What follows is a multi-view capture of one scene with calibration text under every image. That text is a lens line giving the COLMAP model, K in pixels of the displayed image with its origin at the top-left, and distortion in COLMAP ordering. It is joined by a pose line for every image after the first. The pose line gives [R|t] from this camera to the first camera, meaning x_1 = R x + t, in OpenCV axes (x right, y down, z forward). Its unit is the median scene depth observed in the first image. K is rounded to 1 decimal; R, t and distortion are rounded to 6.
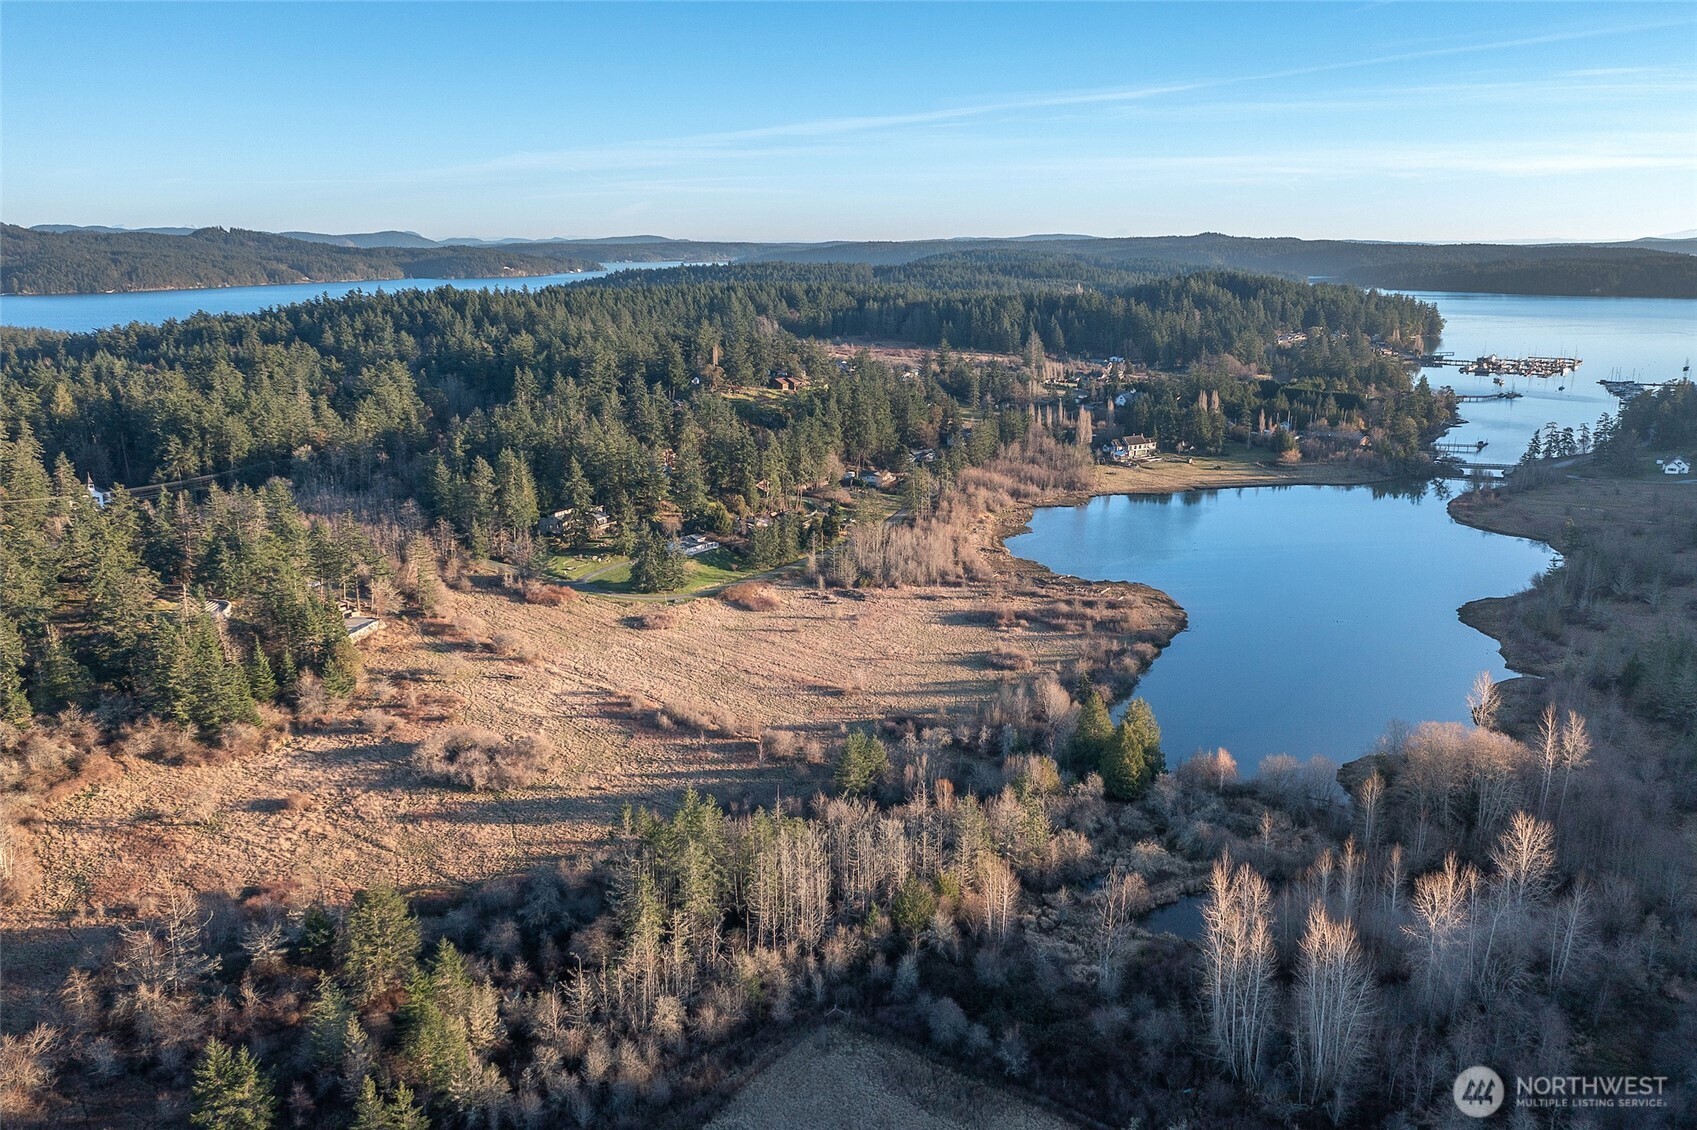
lens RADIAL K [[1350.0, 0, 848.5], [0, 1350.0, 565.0], [0, 0, 1]] dist [0.002138, -0.000170]
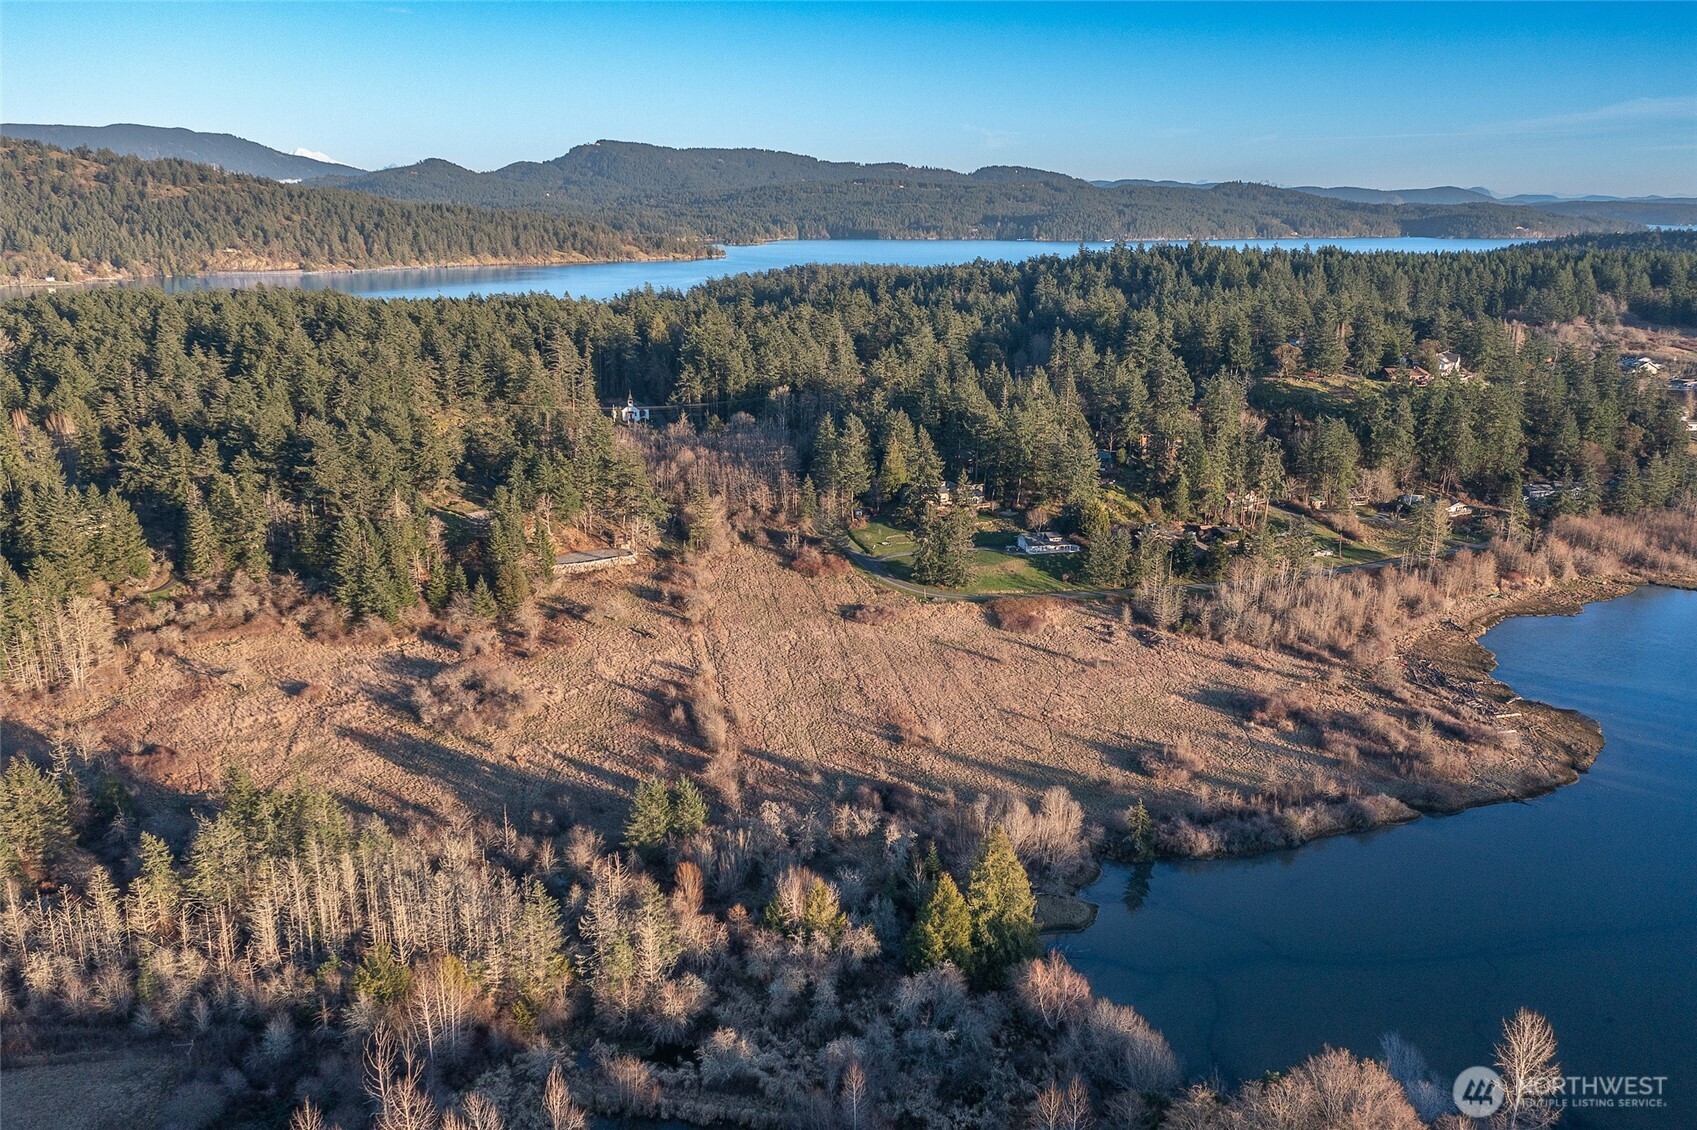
lens RADIAL K [[1350.0, 0, 848.5], [0, 1350.0, 565.0], [0, 0, 1]] dist [0.002138, -0.000170]
pose [[0.740113, 0.187608, -0.645784, 0.276280], [-0.167804, 0.981442, 0.092806, -0.047141], [0.651211, 0.039678, 0.757859, 0.196288]]
